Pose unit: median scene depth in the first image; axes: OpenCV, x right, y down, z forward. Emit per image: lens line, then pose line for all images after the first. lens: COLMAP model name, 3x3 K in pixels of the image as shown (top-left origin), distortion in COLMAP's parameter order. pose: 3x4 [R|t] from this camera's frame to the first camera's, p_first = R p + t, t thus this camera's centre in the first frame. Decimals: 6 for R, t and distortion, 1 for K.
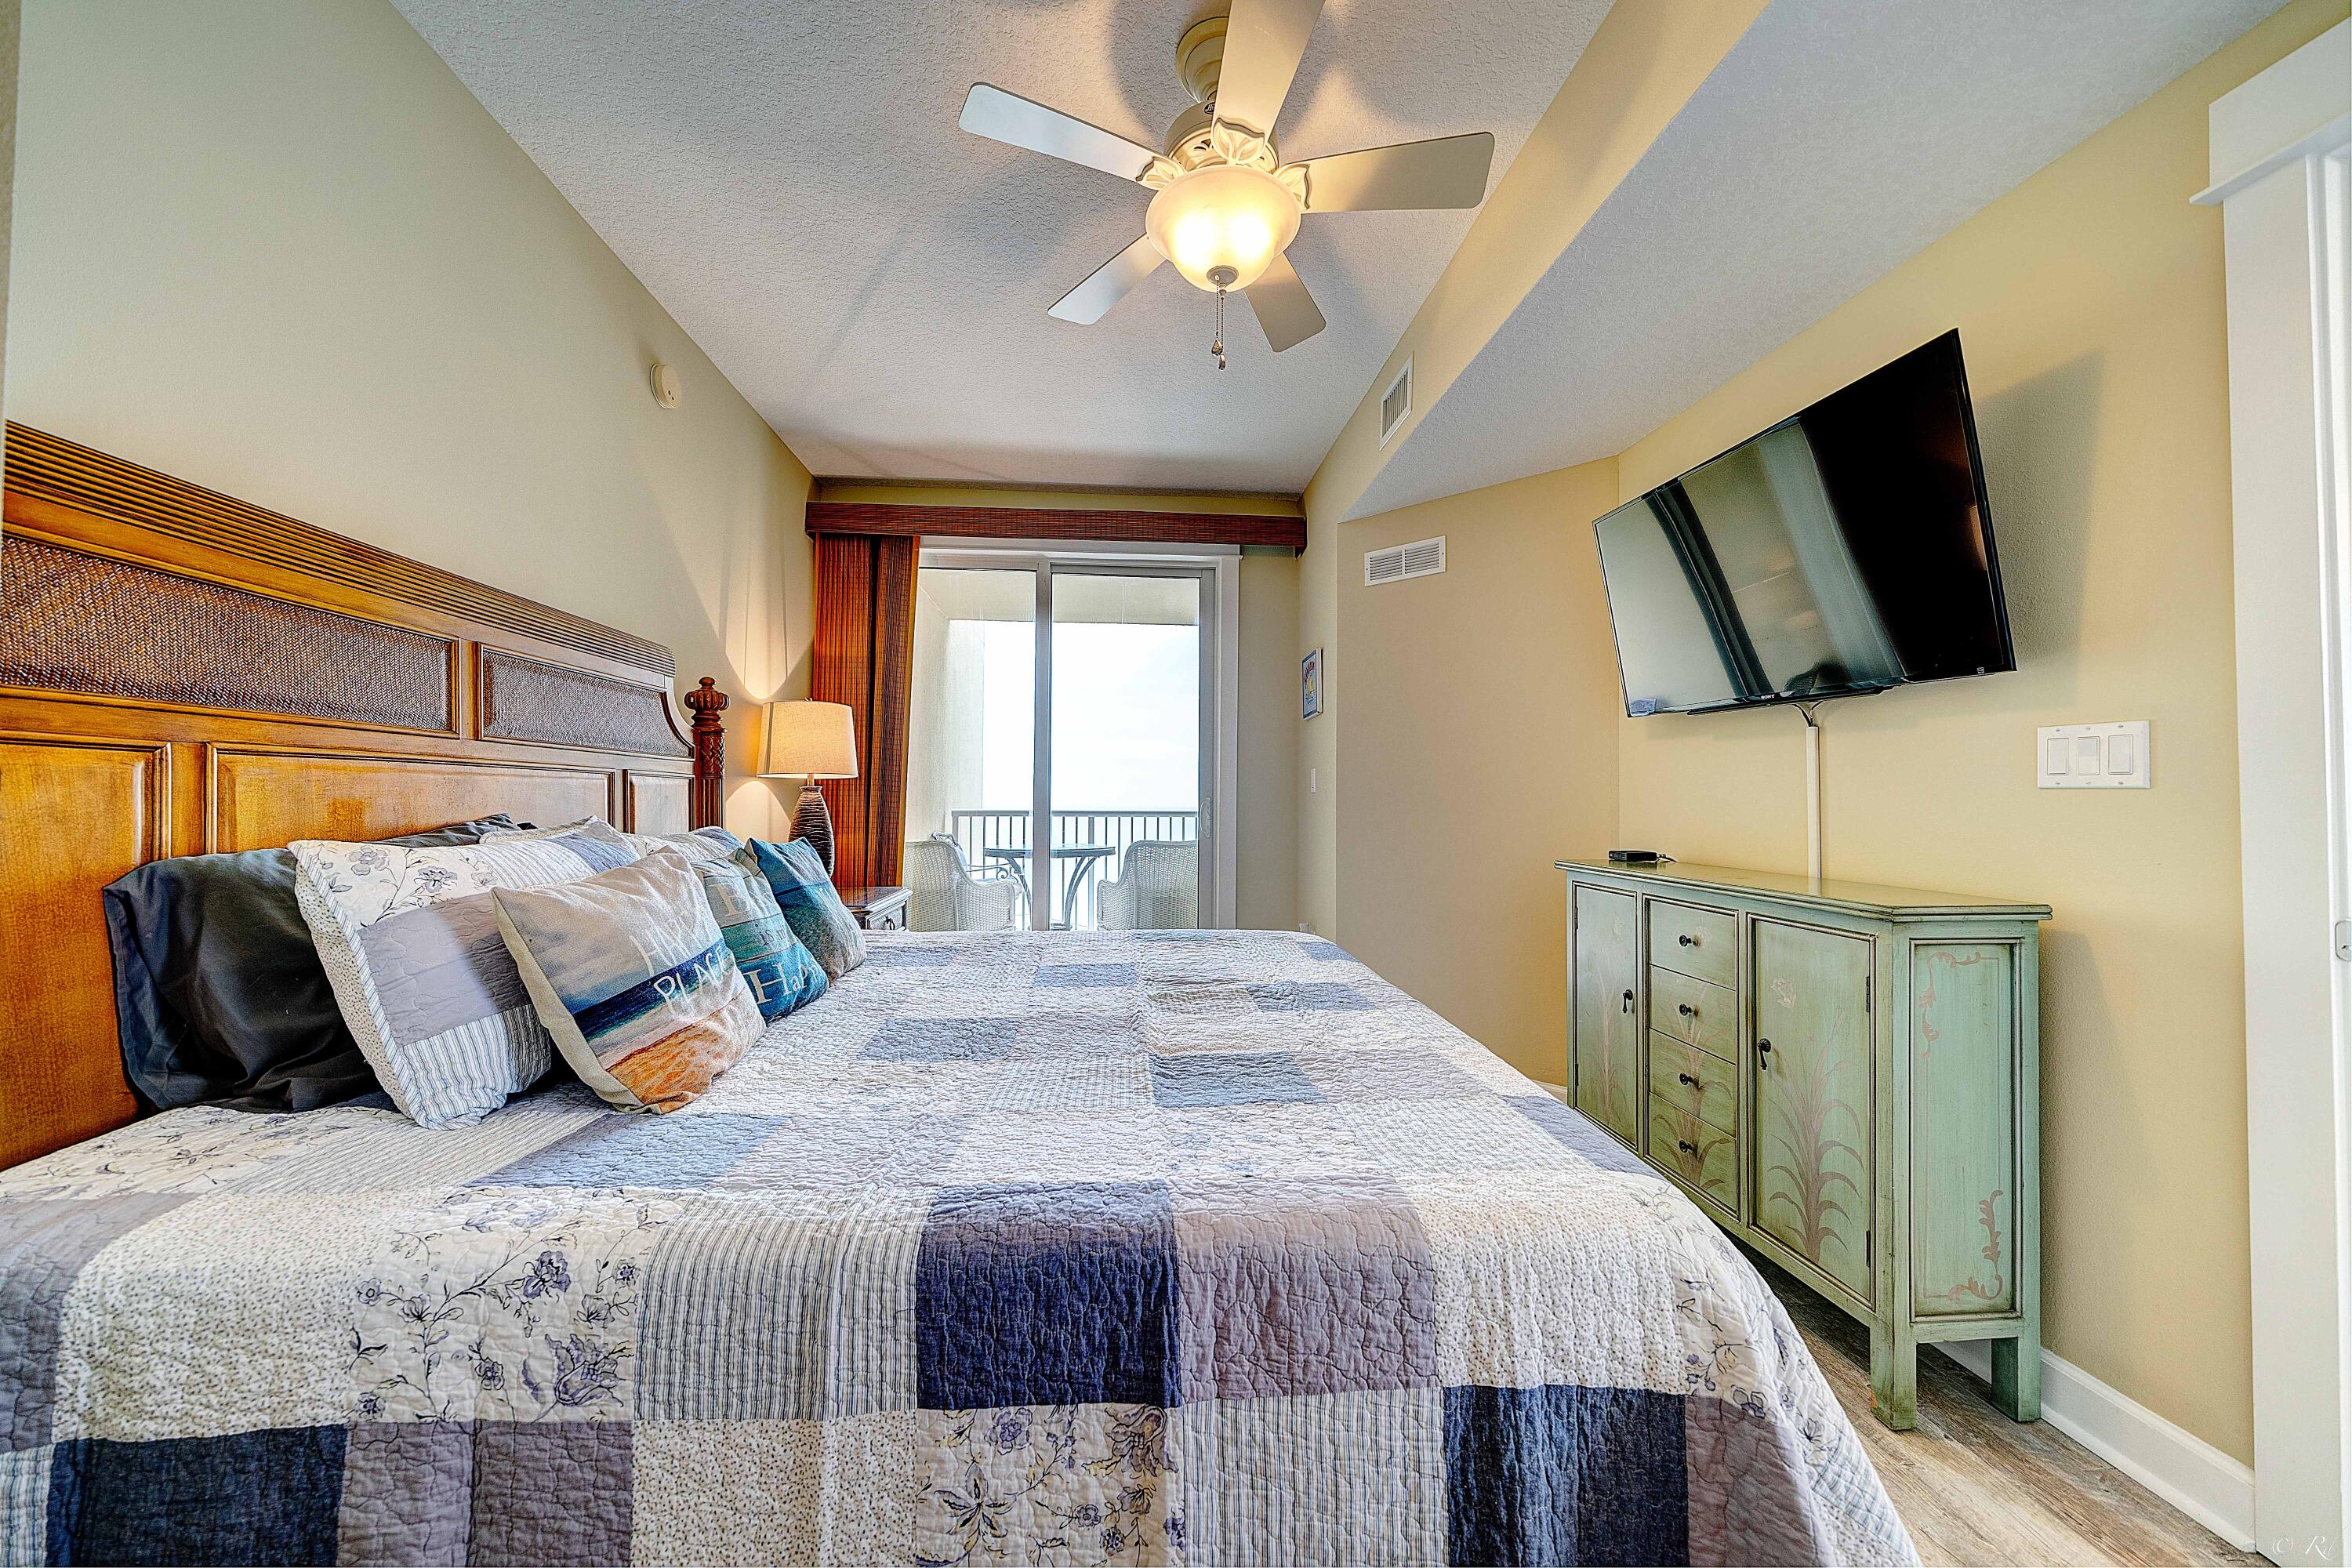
lens RADIAL K [[800.6, 0, 1177.3], [0, 800.6, 789.5], [0, 0, 1]] dist [-0.006675, 0.000144]
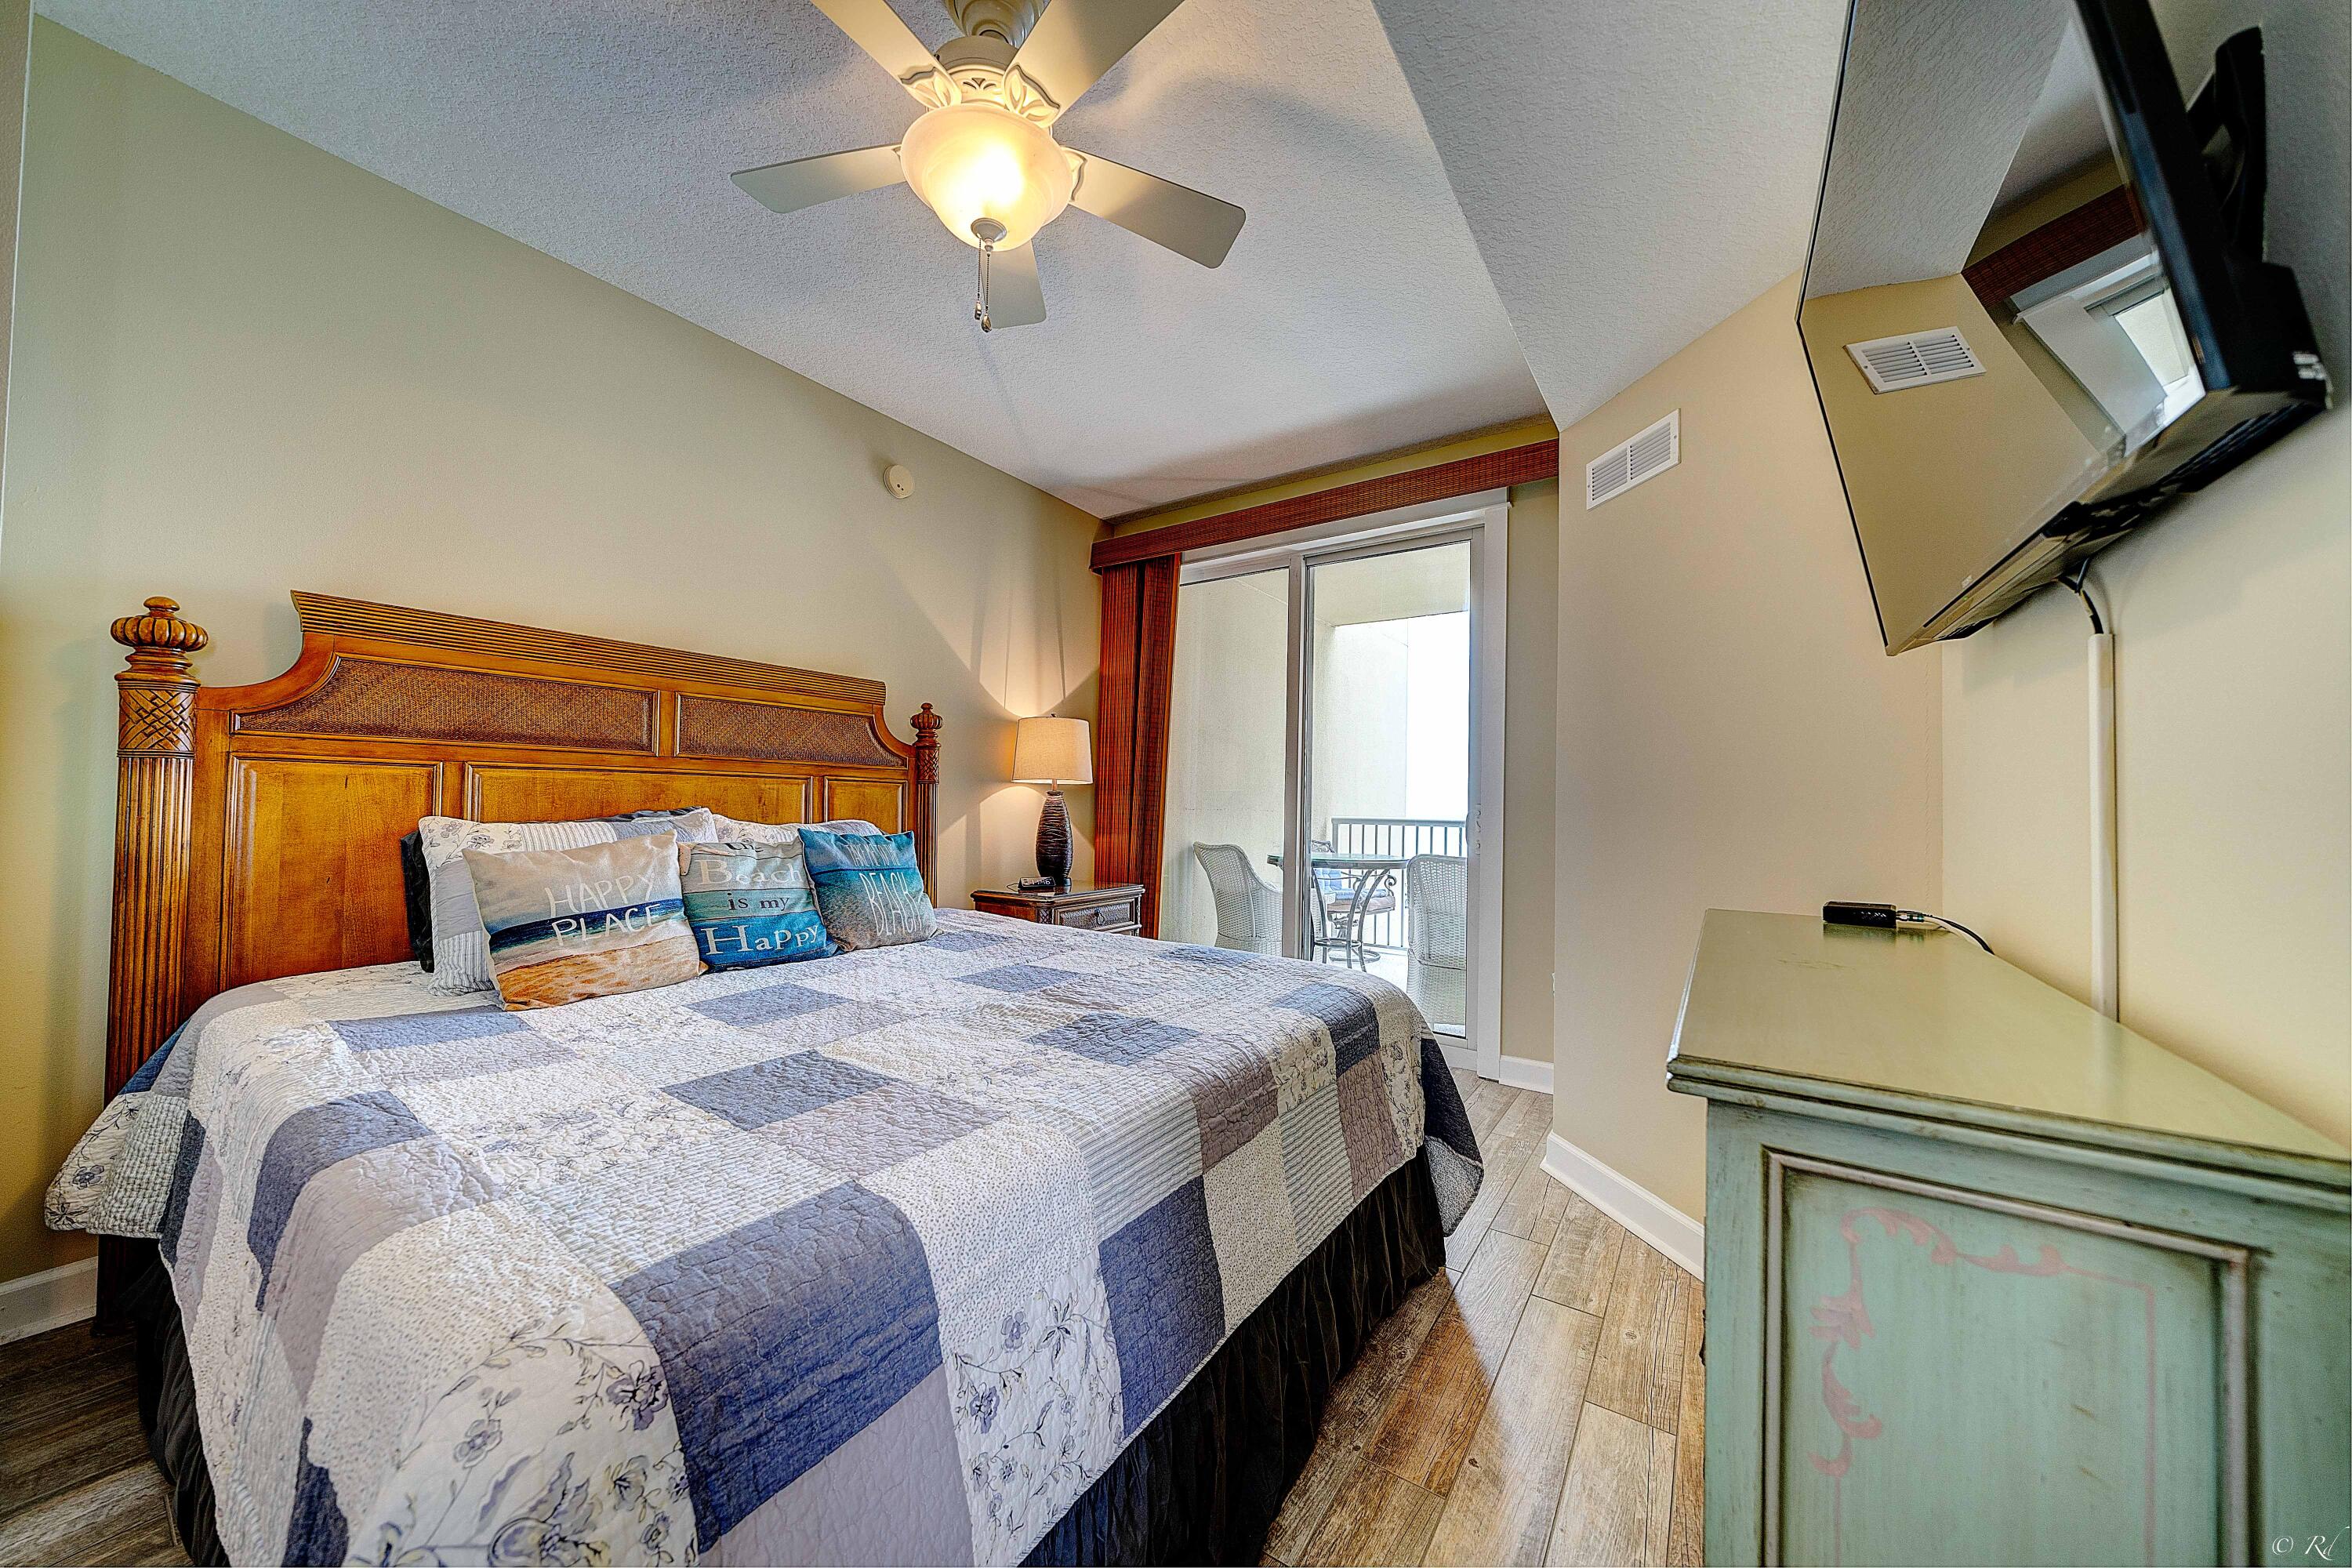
lens RADIAL K [[800.6, 0, 1176.1], [0, 800.6, 789.6], [0, 0, 1]] dist [-0.006675, 0.000144]
pose [[0.775536, -0.003441, -0.631294, 0.388480], [-0.004122, 0.999936, -0.010514, 0.005467], [0.631290, 0.010756, 0.775472, 0.207868]]
